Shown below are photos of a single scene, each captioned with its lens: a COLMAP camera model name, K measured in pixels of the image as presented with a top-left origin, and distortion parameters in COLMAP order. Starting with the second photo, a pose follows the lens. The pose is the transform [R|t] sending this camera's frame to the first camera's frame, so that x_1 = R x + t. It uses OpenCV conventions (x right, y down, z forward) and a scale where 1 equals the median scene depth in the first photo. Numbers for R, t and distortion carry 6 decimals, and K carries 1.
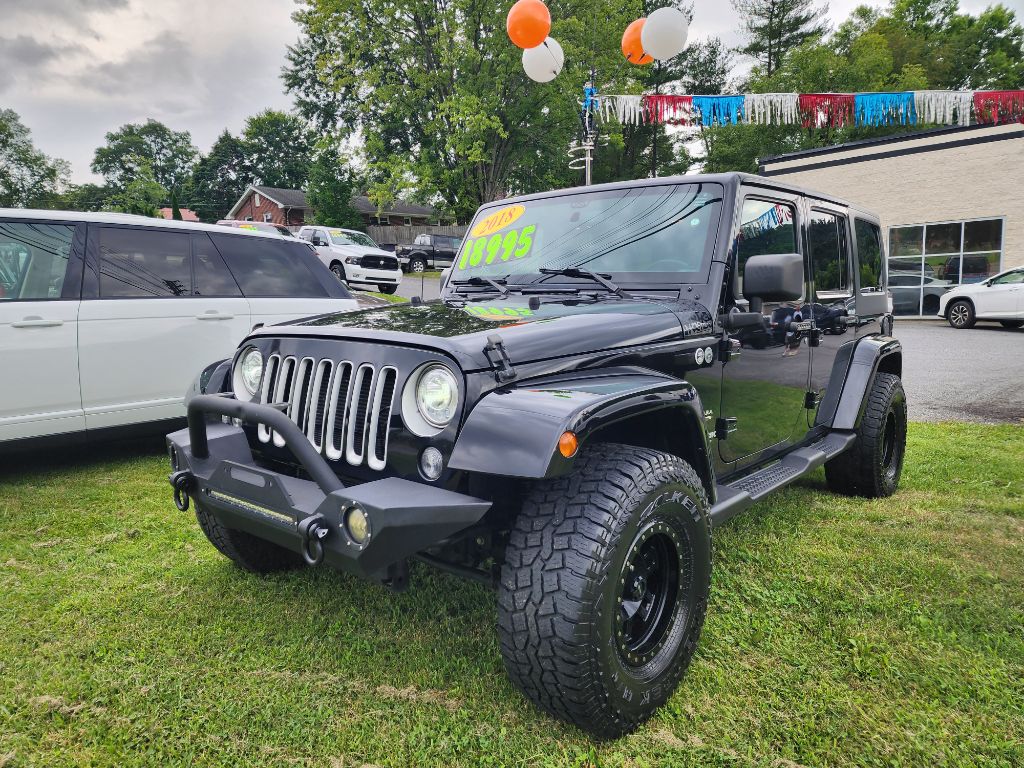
lens RADIAL K [[742.9, 0, 512.0], [0, 742.9, 384.0], [0, 0, 1]] dist [0.000475, 0.000429]
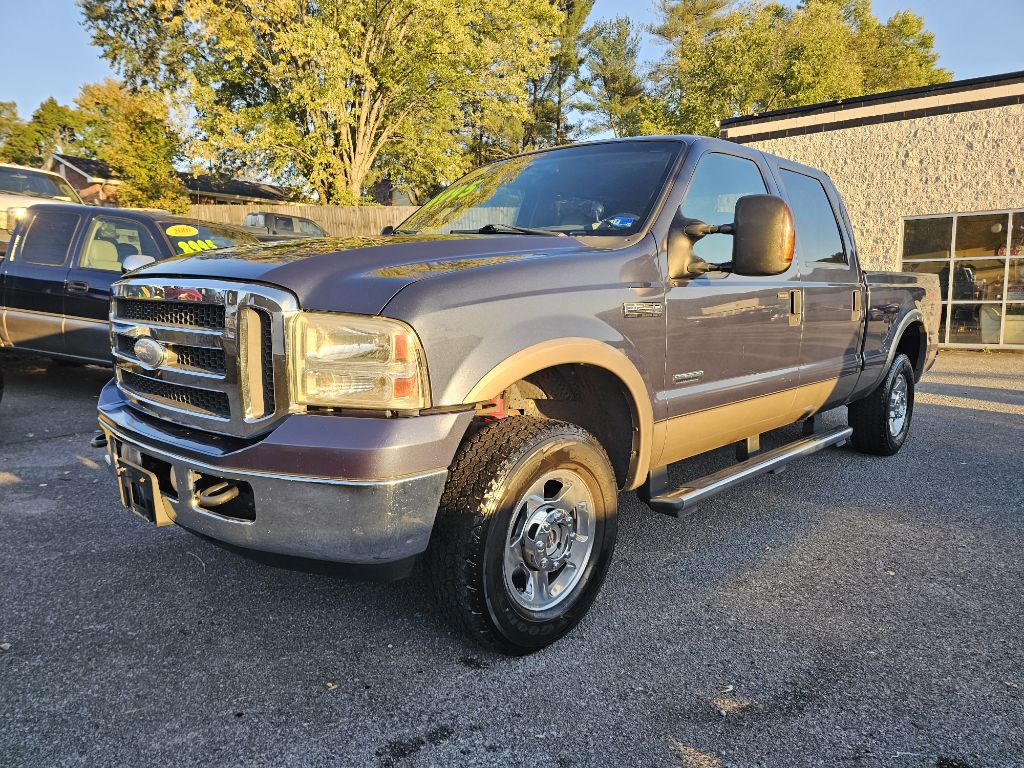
lens RADIAL K [[742.9, 0, 512.0], [0, 742.9, 384.0], [0, 0, 1]] dist [0.000475, 0.000429]
pose [[0.989130, 0.006472, 0.146900, 0.013409], [-0.005225, 0.999947, -0.008873, -0.018015], [-0.146950, 0.008009, 0.989112, 0.146952]]
